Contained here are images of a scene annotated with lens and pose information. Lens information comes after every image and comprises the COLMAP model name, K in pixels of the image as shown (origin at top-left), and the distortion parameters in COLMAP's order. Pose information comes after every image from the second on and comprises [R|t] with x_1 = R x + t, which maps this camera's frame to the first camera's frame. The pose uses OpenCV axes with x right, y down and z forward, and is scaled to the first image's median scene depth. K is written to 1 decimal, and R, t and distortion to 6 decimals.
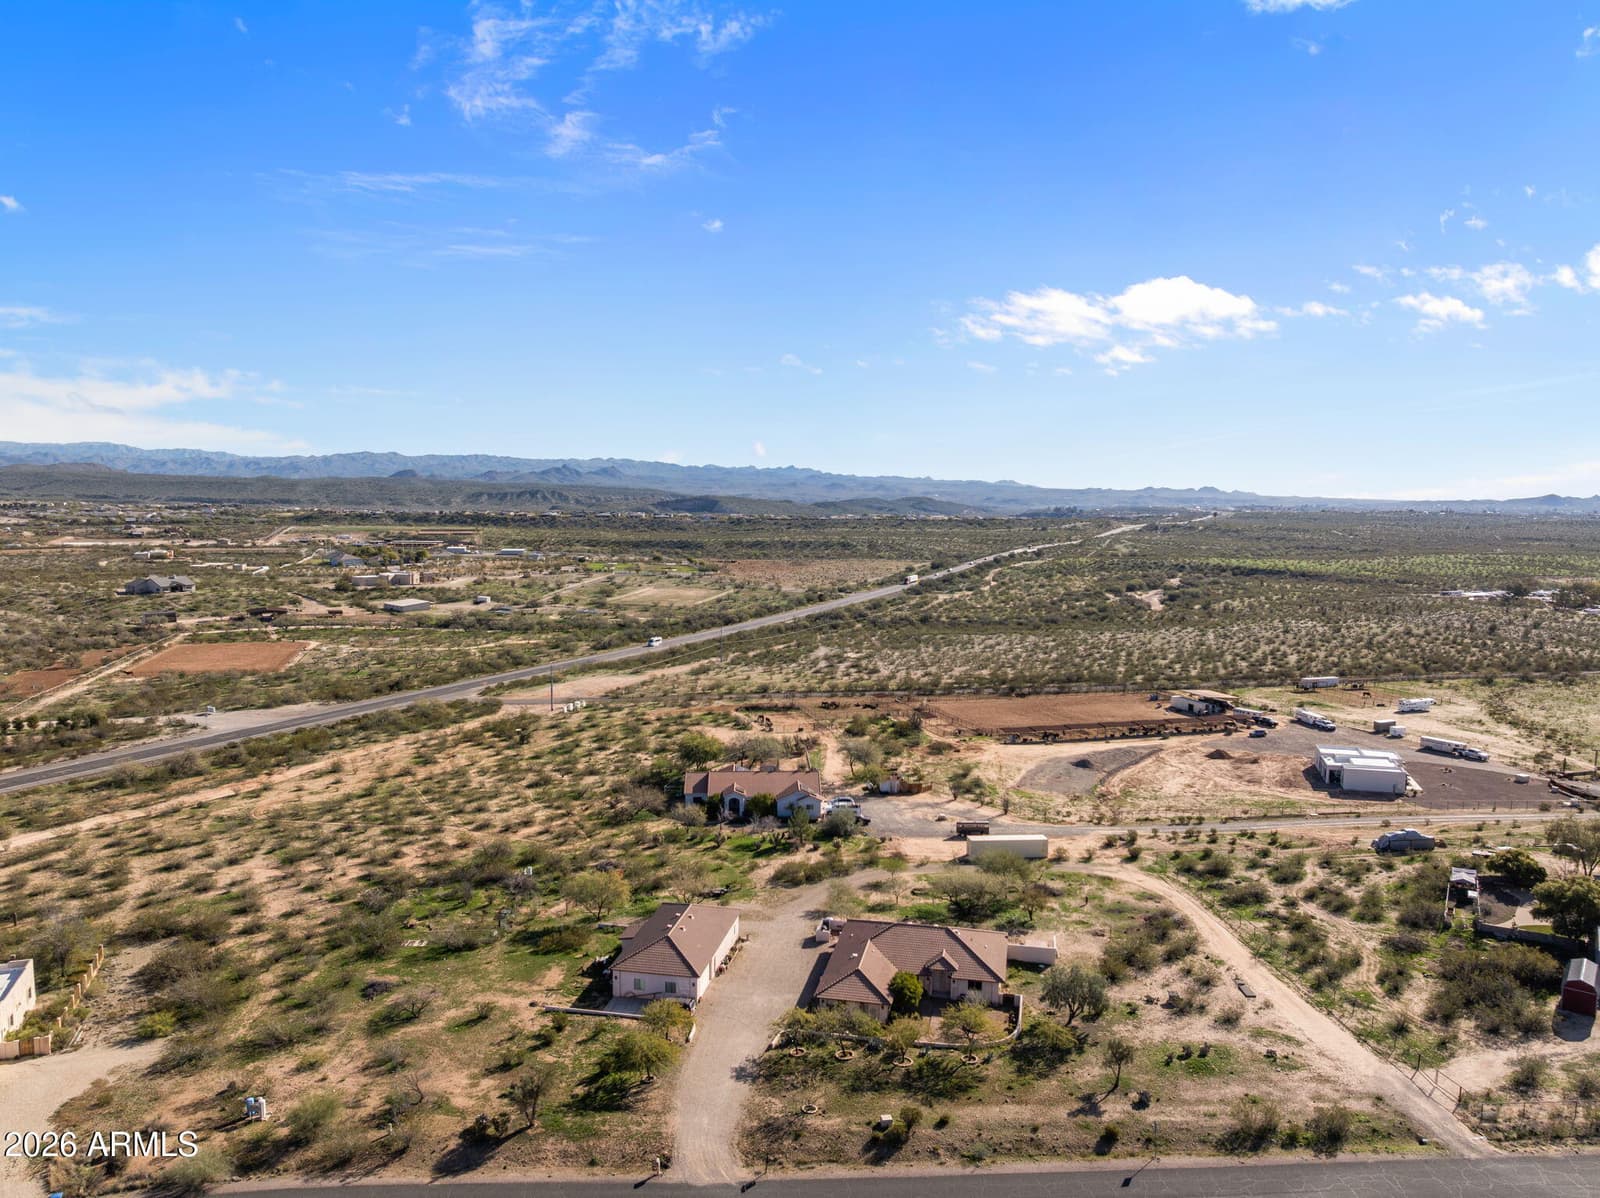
lens RADIAL K [[1125.9, 0, 805.9], [0, 1125.9, 599.9], [0, 0, 1]] dist [-0.032137, -0.007159]
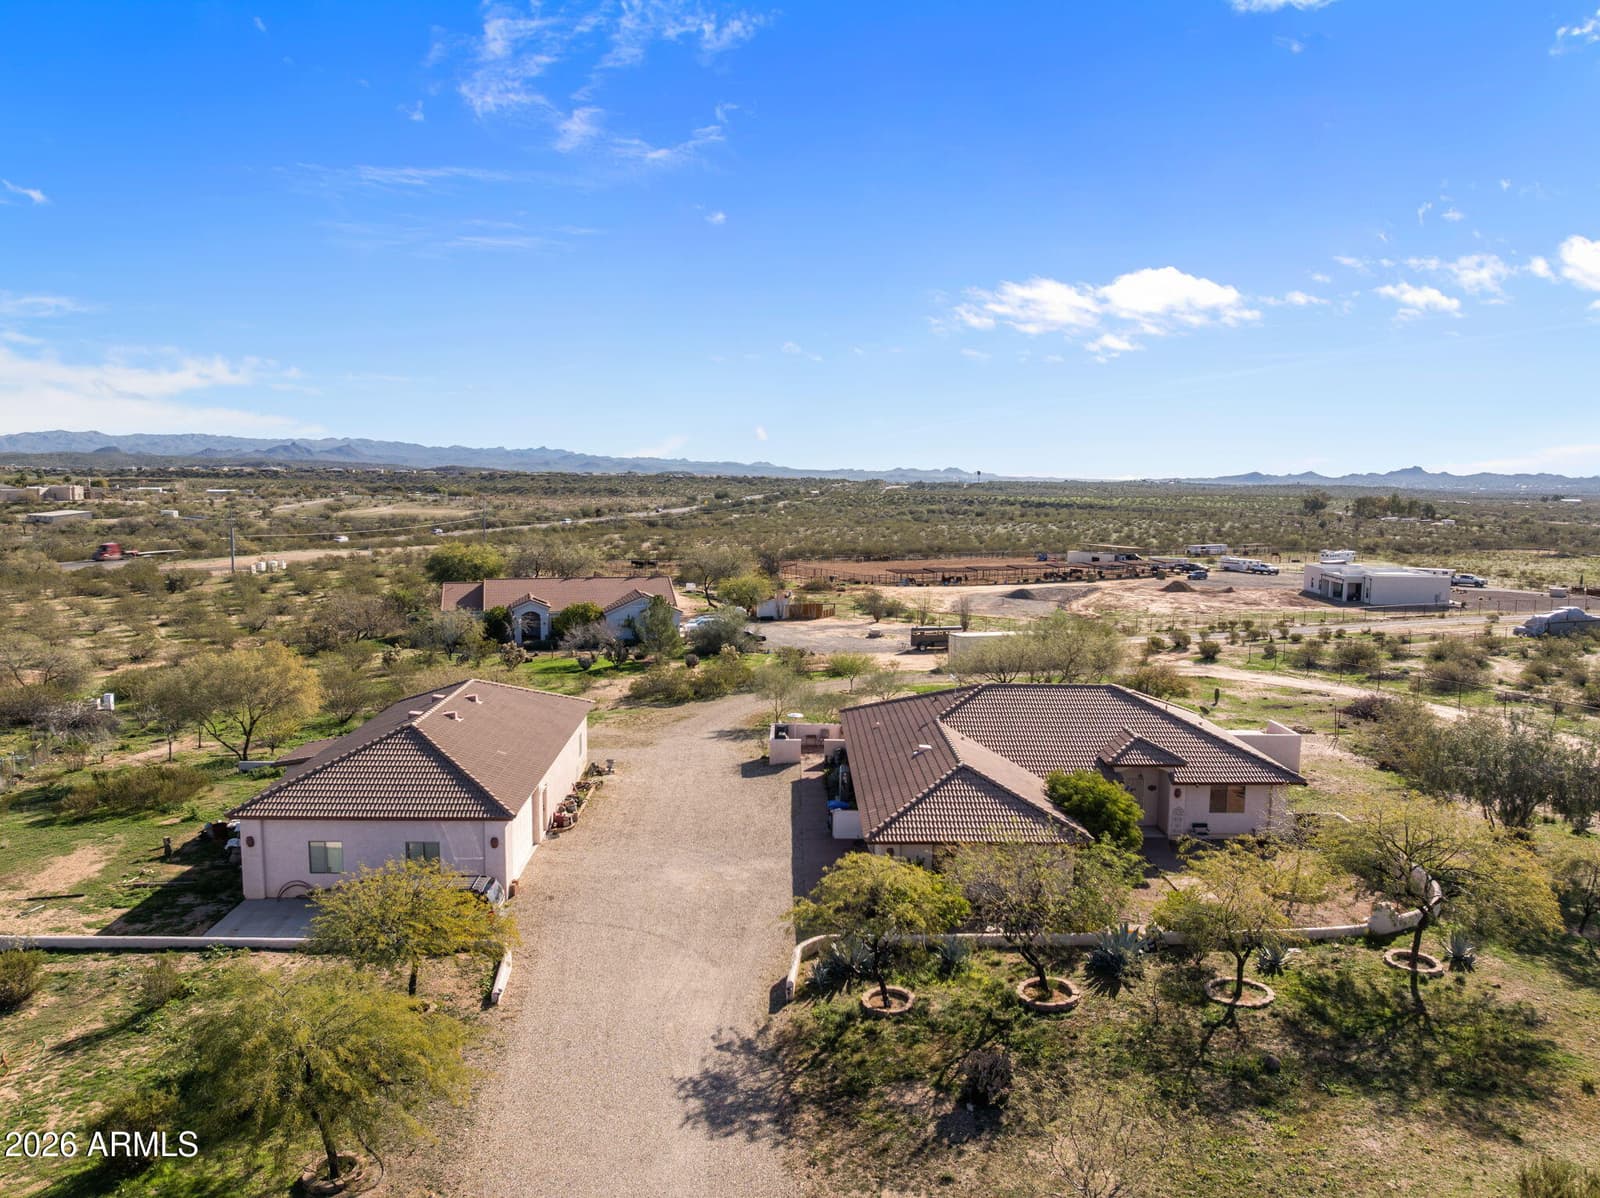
lens RADIAL K [[1125.9, 0, 798.1], [0, 1125.9, 596.0], [0, 0, 1]] dist [-0.032137, -0.007159]
pose [[0.978159, -0.026000, 0.206226, -0.076938], [0.023916, 0.999635, 0.012593, 0.261952], [-0.206478, -0.007386, 0.978423, 0.640490]]
